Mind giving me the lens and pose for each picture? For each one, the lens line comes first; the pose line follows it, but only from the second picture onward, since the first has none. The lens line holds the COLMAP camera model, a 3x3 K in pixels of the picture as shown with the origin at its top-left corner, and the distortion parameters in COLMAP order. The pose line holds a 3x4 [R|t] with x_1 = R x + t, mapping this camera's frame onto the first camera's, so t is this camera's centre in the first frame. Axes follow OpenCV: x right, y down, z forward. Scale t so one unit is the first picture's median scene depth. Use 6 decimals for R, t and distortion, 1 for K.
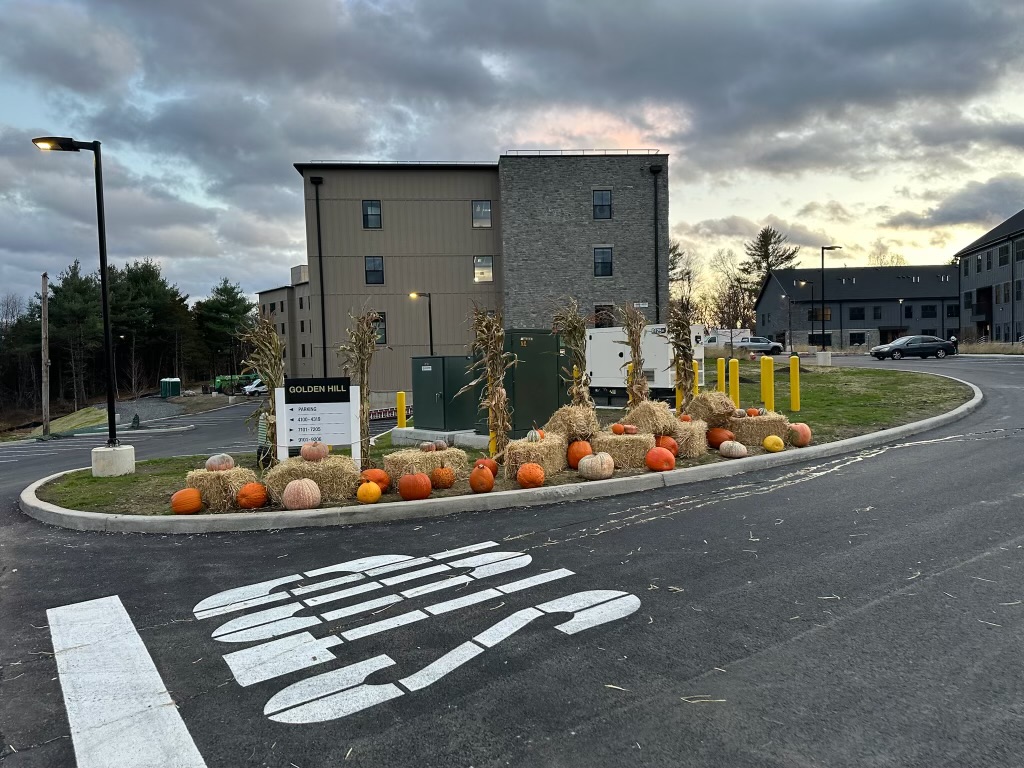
lens RADIAL K [[718.9, 0, 512.0], [0, 718.9, 384.0], [0, 0, 1]] dist [-0.004604, -0.000895]
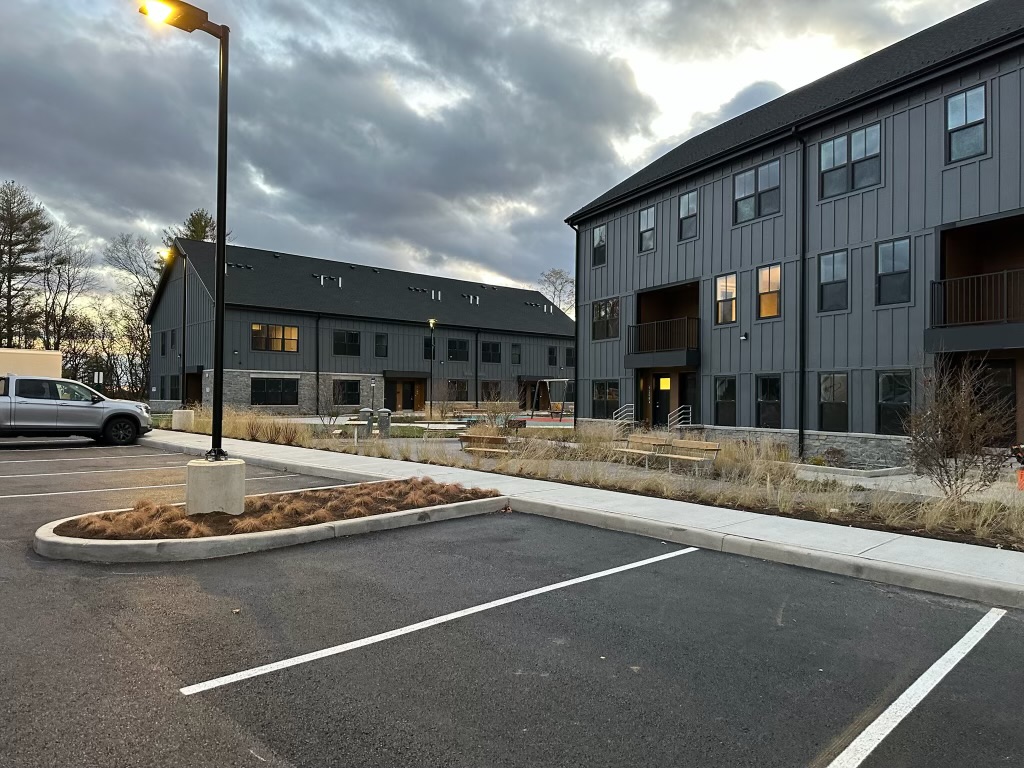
lens RADIAL K [[728.3, 0, 512.0], [0, 728.3, 384.0], [0, 0, 1]] dist [0.151159, -0.260865]
pose [[0.756711, 0.046738, 0.652076, 0.228005], [-0.009045, 0.998094, -0.061043, -0.037499], [-0.653687, 0.040294, 0.755692, 0.525036]]
